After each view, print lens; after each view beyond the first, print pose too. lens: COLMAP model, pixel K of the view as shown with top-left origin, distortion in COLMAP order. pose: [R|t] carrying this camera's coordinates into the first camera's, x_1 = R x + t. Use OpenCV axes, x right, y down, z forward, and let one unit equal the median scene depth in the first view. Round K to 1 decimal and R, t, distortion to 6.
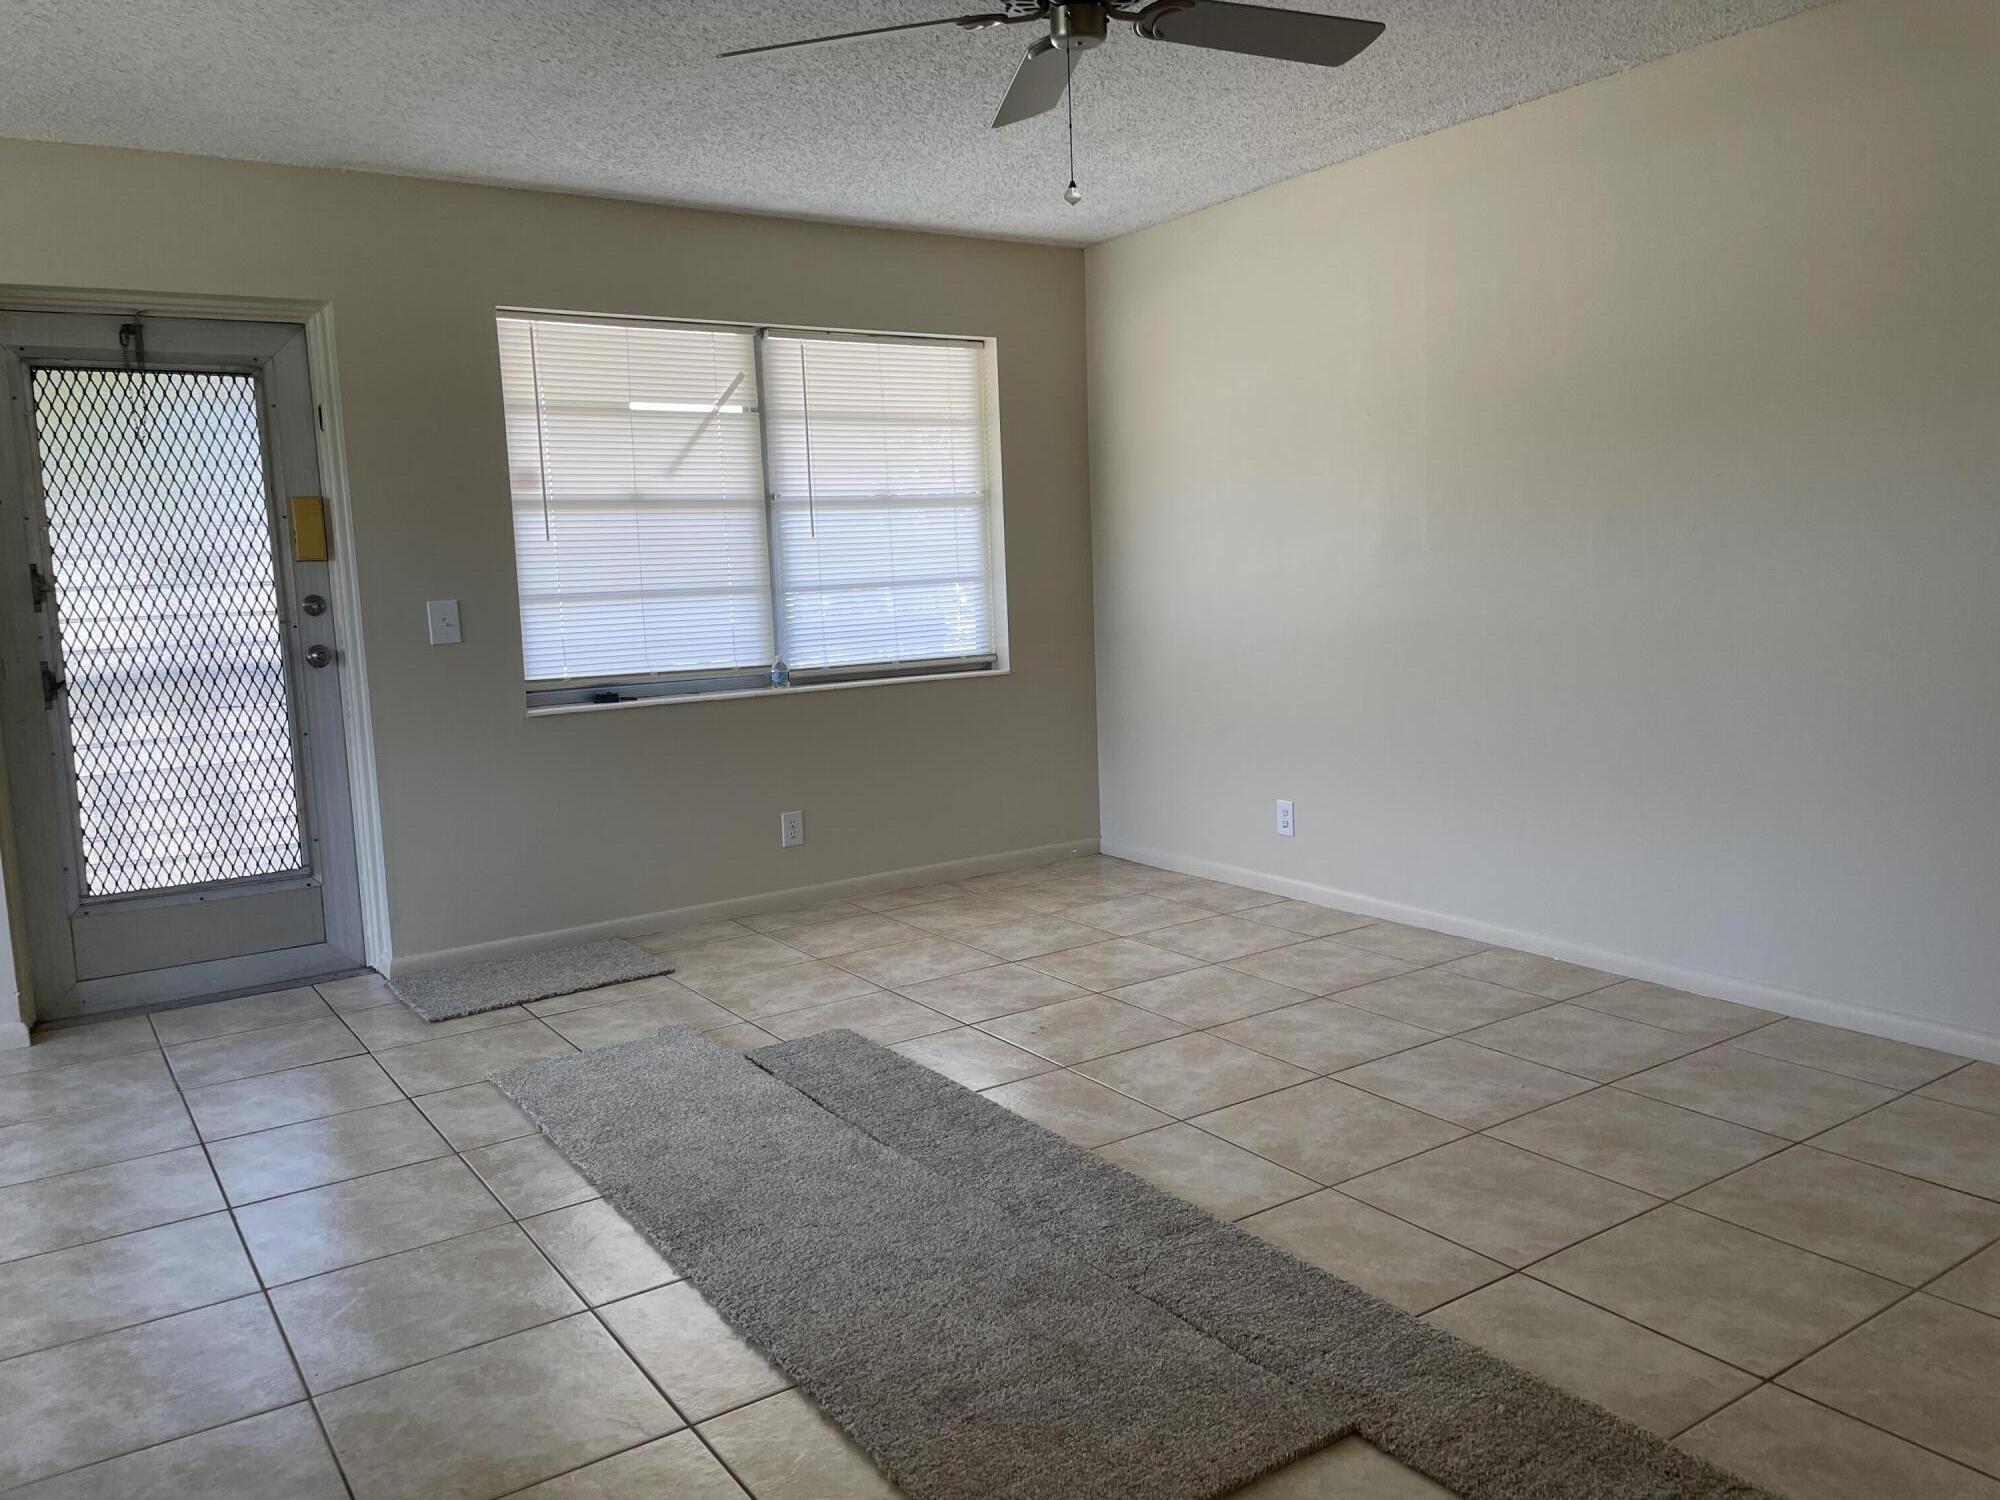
lens RADIAL K [[1492.1, 0, 995.8], [0, 1492.1, 740.9], [0, 0, 1]] dist [0.076866, -0.091438]
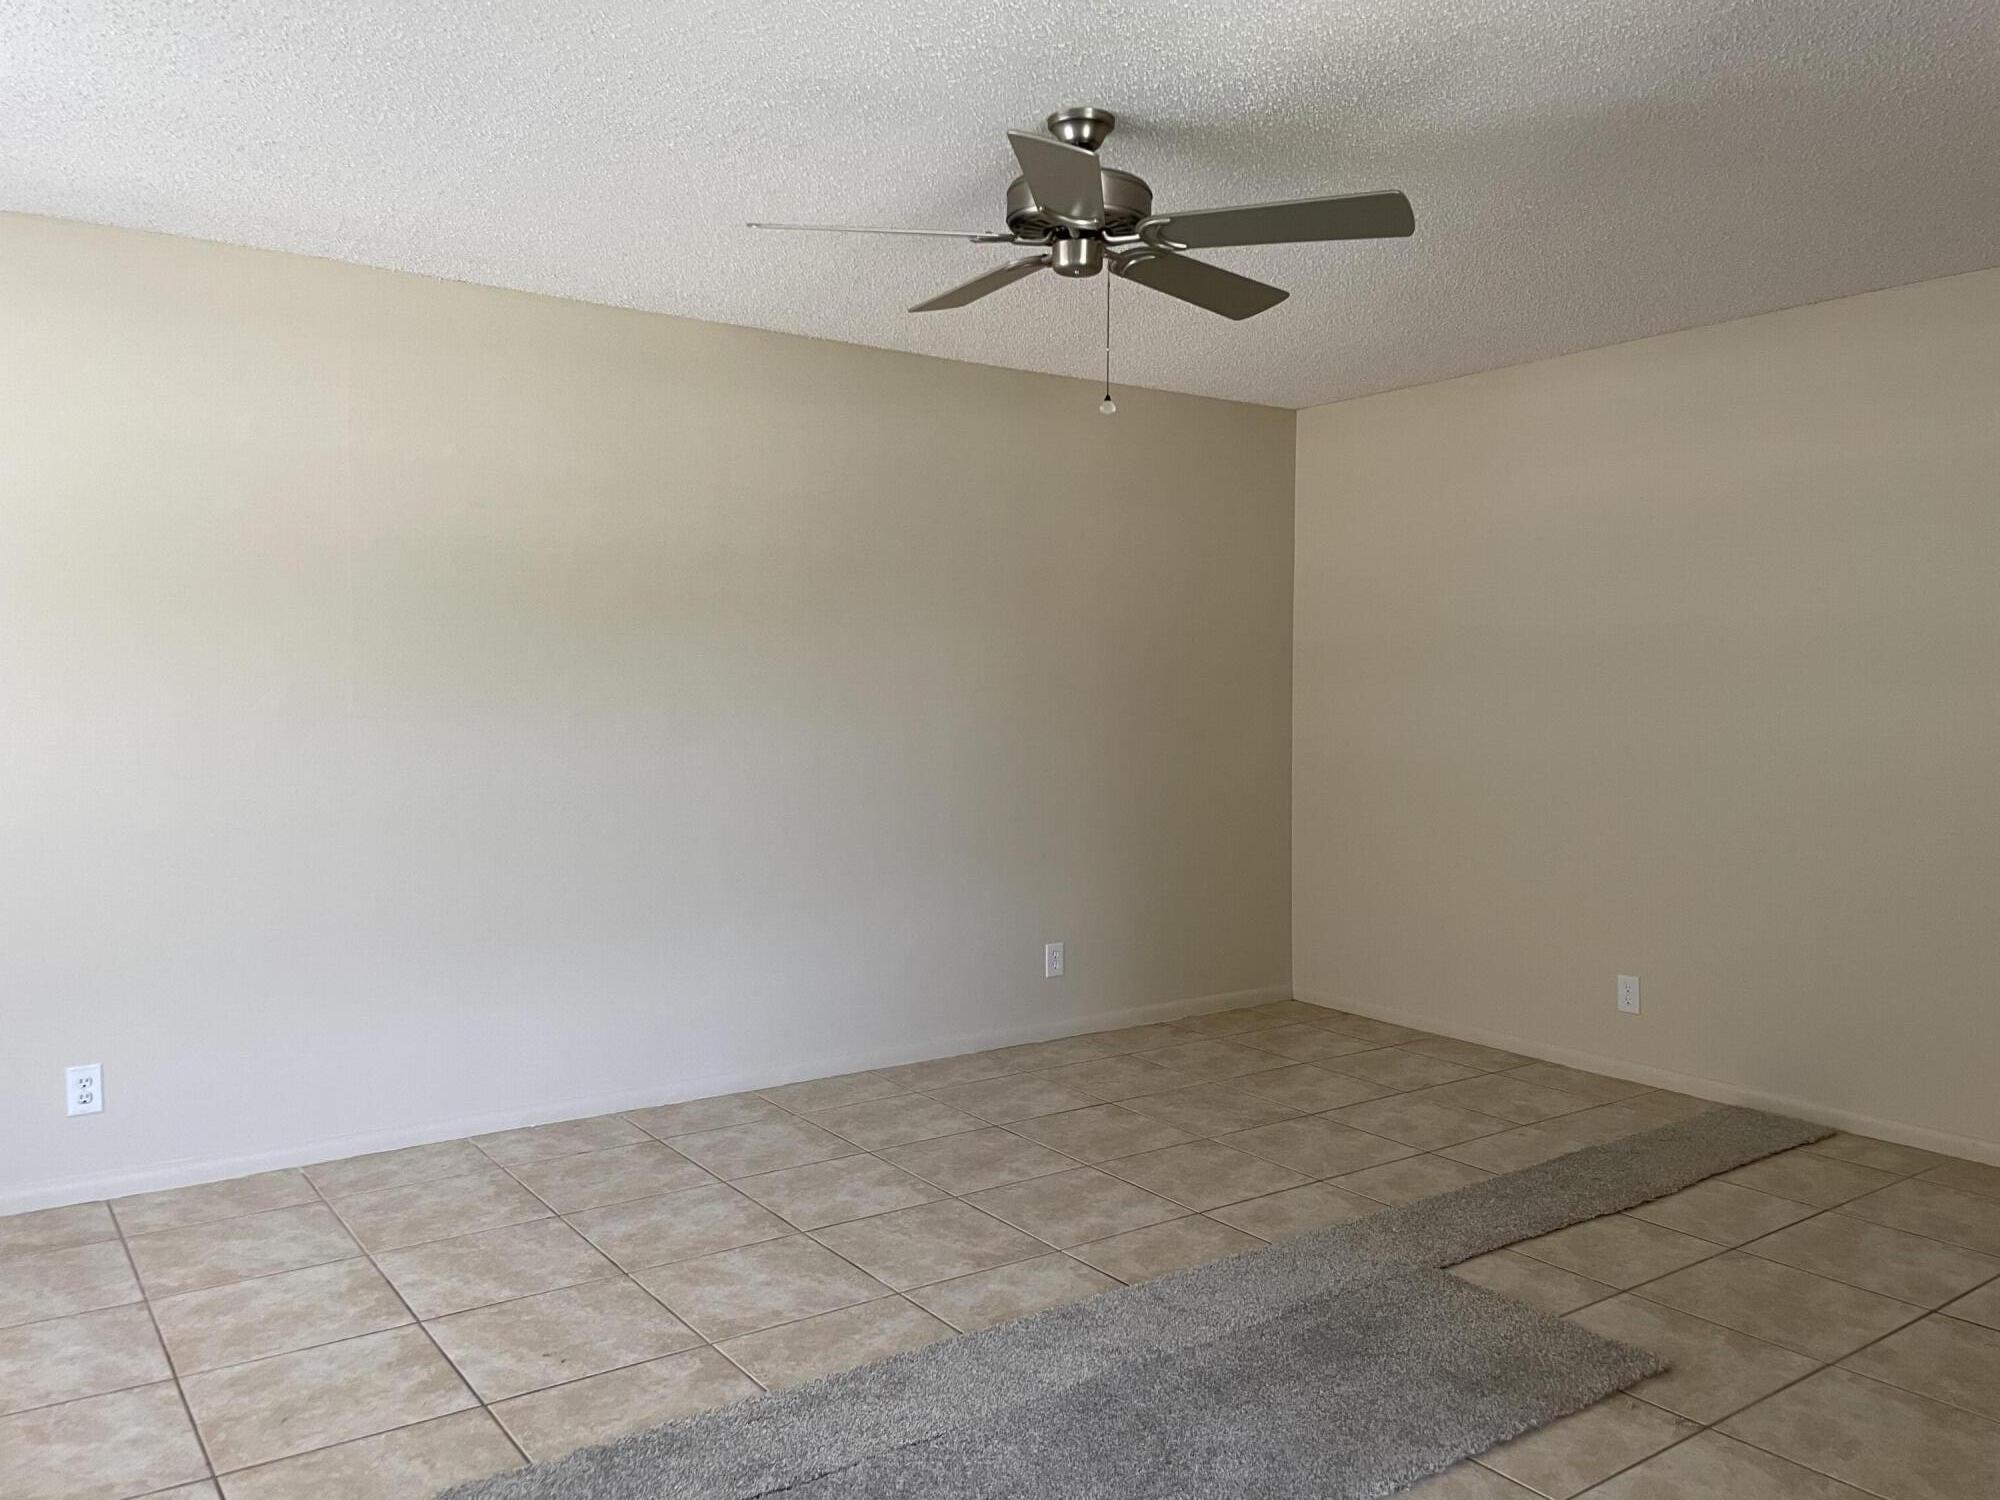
lens RADIAL K [[1492.1, 0, 997.2], [0, 1492.1, 749.5], [0, 0, 1]] dist [0.076866, -0.091438]
pose [[-0.016116, -0.004034, 0.999862, -0.706829], [0.120523, 0.992693, 0.005947, -0.082059], [-0.992580, 0.120602, -0.015512, 0.738791]]
